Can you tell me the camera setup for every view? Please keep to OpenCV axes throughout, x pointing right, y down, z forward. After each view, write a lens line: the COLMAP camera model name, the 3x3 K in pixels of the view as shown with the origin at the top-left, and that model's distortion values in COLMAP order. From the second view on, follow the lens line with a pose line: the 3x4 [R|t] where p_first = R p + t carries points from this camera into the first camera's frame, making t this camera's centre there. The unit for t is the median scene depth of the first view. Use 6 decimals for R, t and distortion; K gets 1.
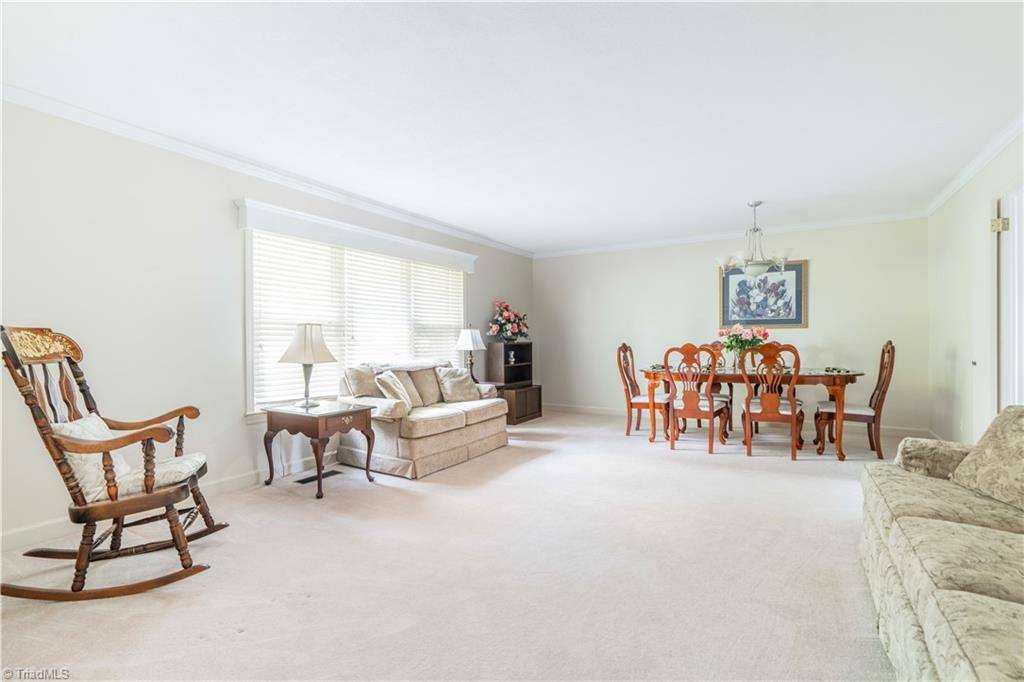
lens RADIAL K [[479.1, 0, 502.9], [0, 479.1, 342.7], [0, 0, 1]] dist [0.000584, 0.000457]
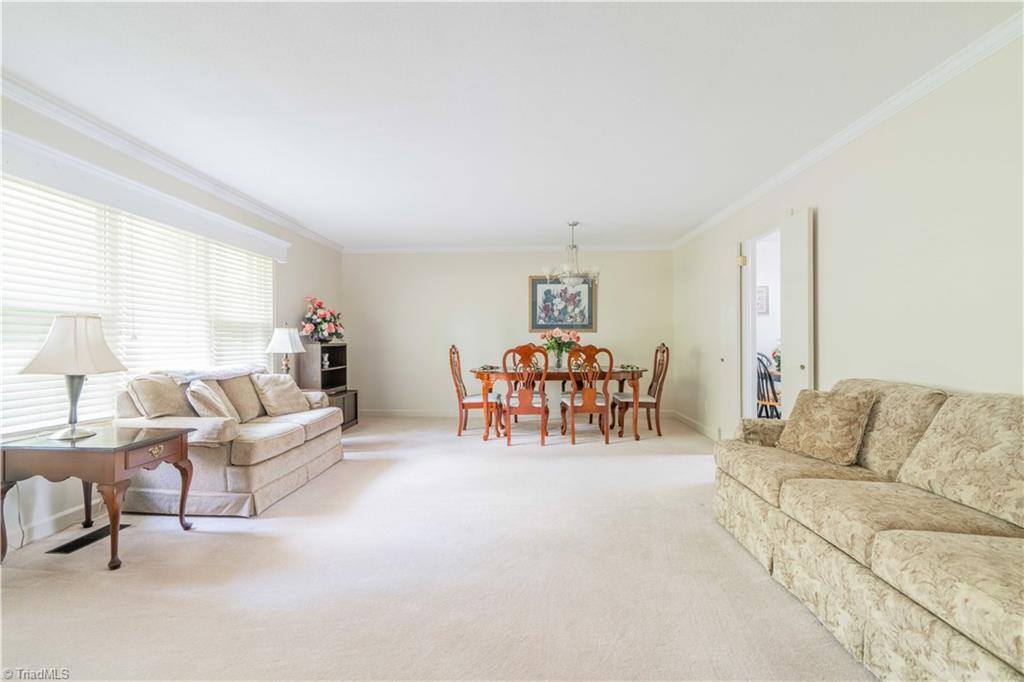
lens RADIAL K [[470.7, 0, 507.1], [0, 470.7, 336.0], [0, 0, 1]] dist [0.000477, 0.000494]
pose [[0.874986, 0.010430, 0.484036, -0.147779], [-0.001599, 0.999825, -0.018653, 0.000738], [-0.484146, 0.015547, 0.874849, 0.085415]]
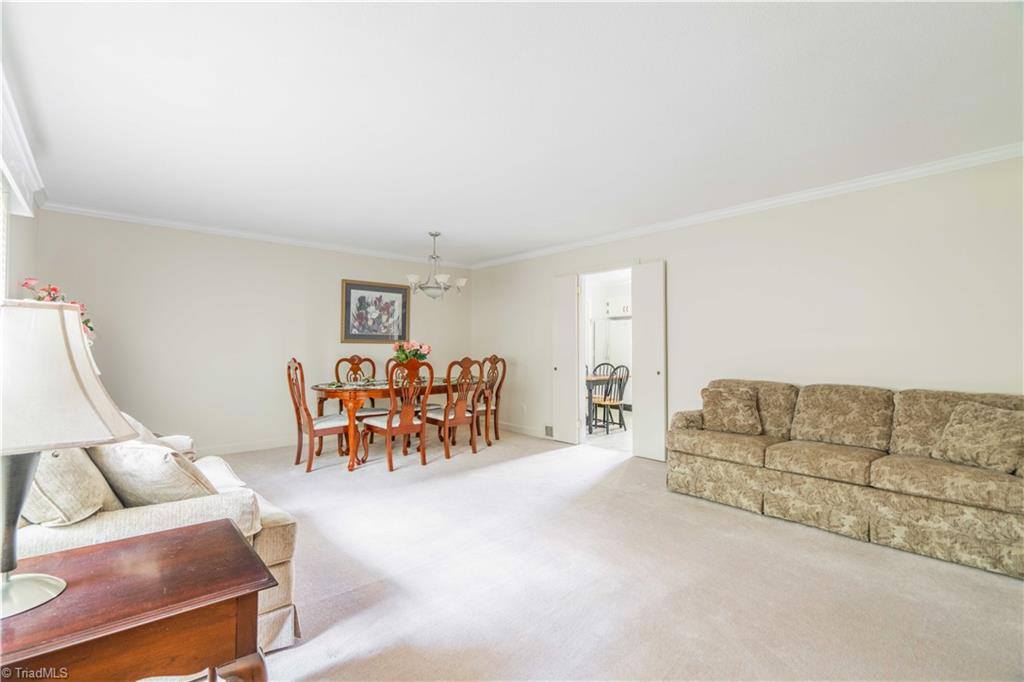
lens RADIAL K [[467.0, 0, 503.4], [0, 467.0, 341.0], [0, 0, 1]] dist [-0.002071, 0.000048]
pose [[0.296521, 0.026884, 0.954648, -0.438285], [0.000986, 0.999595, -0.028456, -0.005419], [-0.955026, 0.009380, 0.296374, 0.491771]]
